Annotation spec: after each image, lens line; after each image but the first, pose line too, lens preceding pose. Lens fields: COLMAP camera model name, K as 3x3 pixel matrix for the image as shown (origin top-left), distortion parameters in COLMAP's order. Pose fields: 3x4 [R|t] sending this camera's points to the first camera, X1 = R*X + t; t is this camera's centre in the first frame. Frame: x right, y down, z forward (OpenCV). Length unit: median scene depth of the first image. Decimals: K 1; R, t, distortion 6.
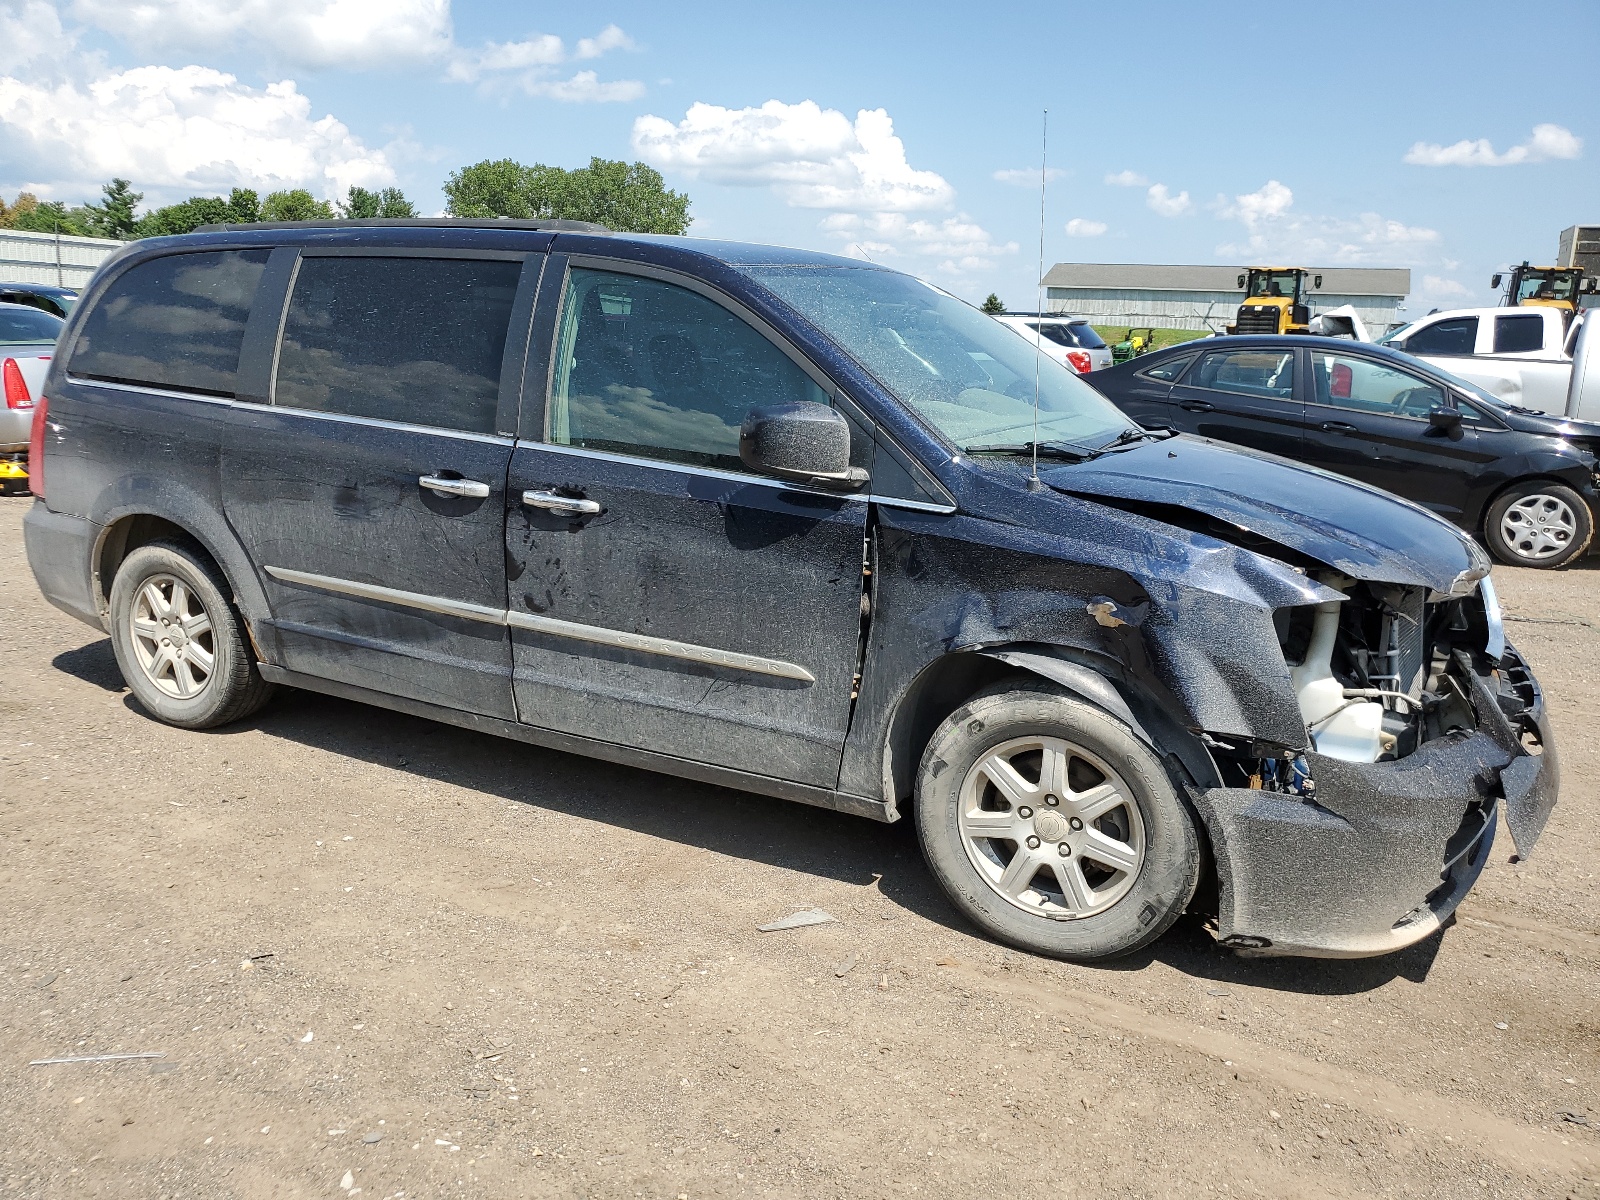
lens RADIAL K [[1309.4, 0, 801.8], [0, 1309.4, 595.6], [0, 0, 1]] dist [0.005981, -0.007576]
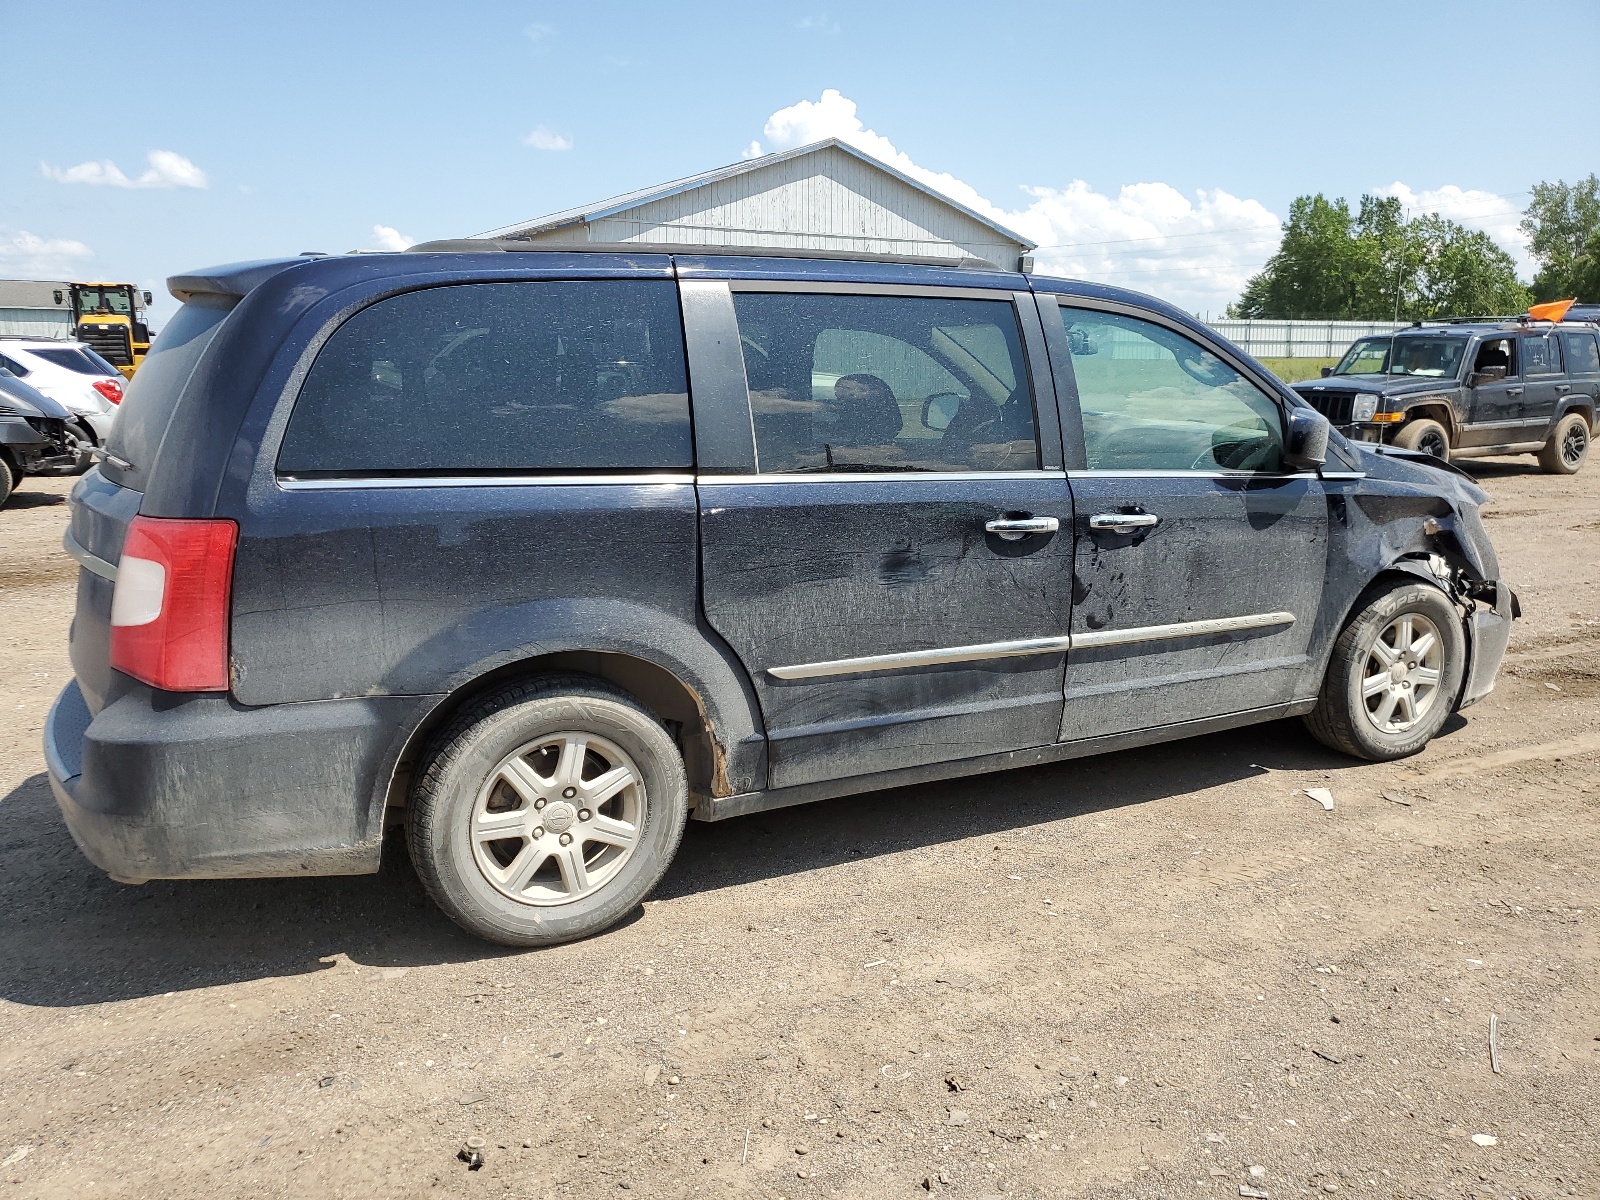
lens RADIAL K [[1225.9, 0, 798.8], [0, 1225.9, 603.5], [0, 0, 1]] dist [0.003041, 0.007713]
pose [[0.568550, -0.197273, 0.798646, -1.114197], [0.189378, 0.976134, 0.106297, -0.156701], [-0.800554, 0.090810, 0.592339, 0.591565]]
